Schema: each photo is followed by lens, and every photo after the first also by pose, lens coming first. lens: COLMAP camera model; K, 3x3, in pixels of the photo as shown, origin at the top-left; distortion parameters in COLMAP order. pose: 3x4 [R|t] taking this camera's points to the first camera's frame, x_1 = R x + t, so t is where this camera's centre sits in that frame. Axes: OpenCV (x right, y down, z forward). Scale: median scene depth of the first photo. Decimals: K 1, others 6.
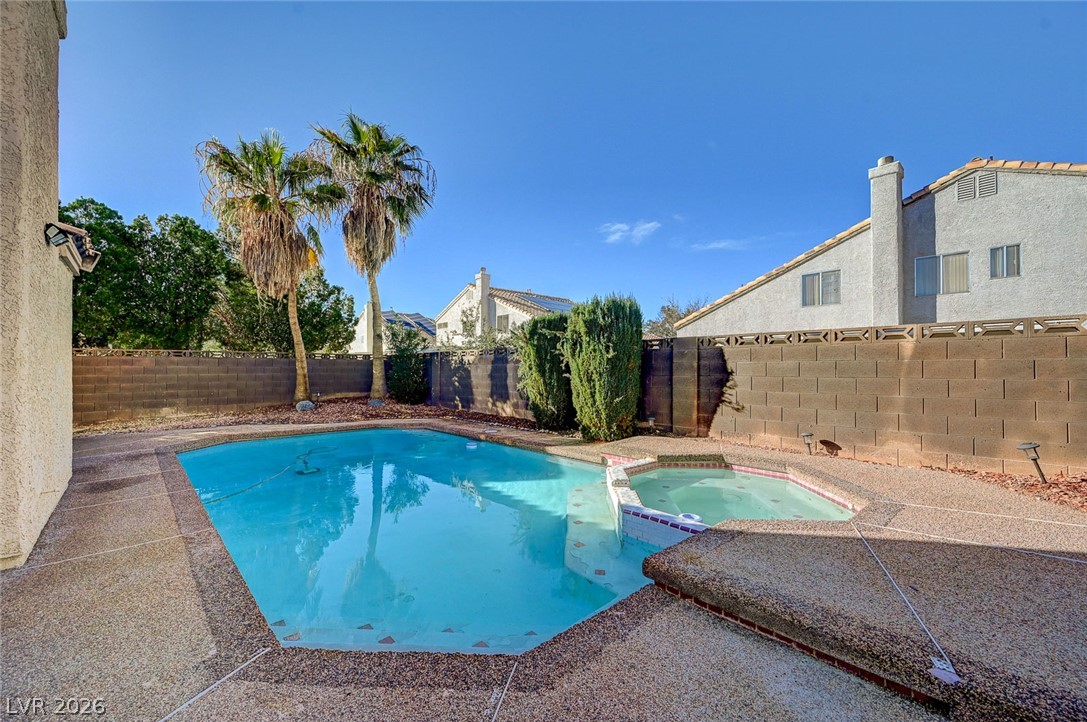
lens RADIAL K [[433.2, 0, 543.2], [0, 433.2, 364.0], [0, 0, 1]] dist [0.001640, -0.000037]
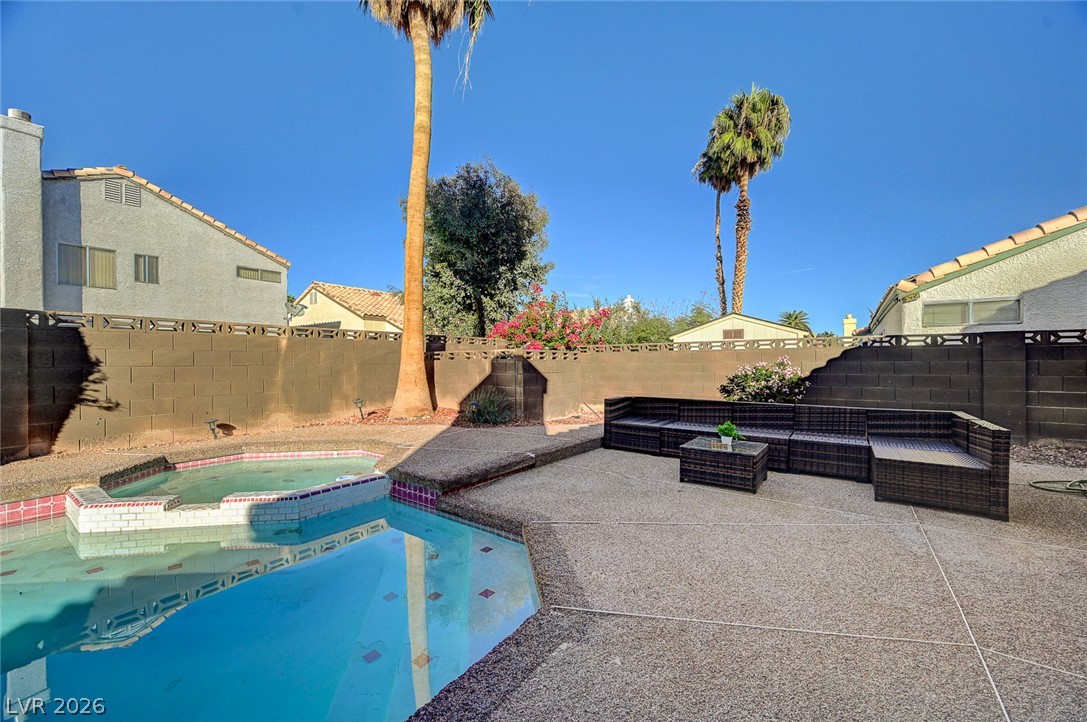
lens RADIAL K [[433.2, 0, 543.5], [0, 433.2, 359.9], [0, 0, 1]] dist [0.001640, -0.000037]
pose [[-0.196862, 0.007611, 0.980402, -0.280264], [-0.003510, 0.999958, -0.008467, 0.010910], [-0.980425, -0.005108, -0.196827, 0.207168]]
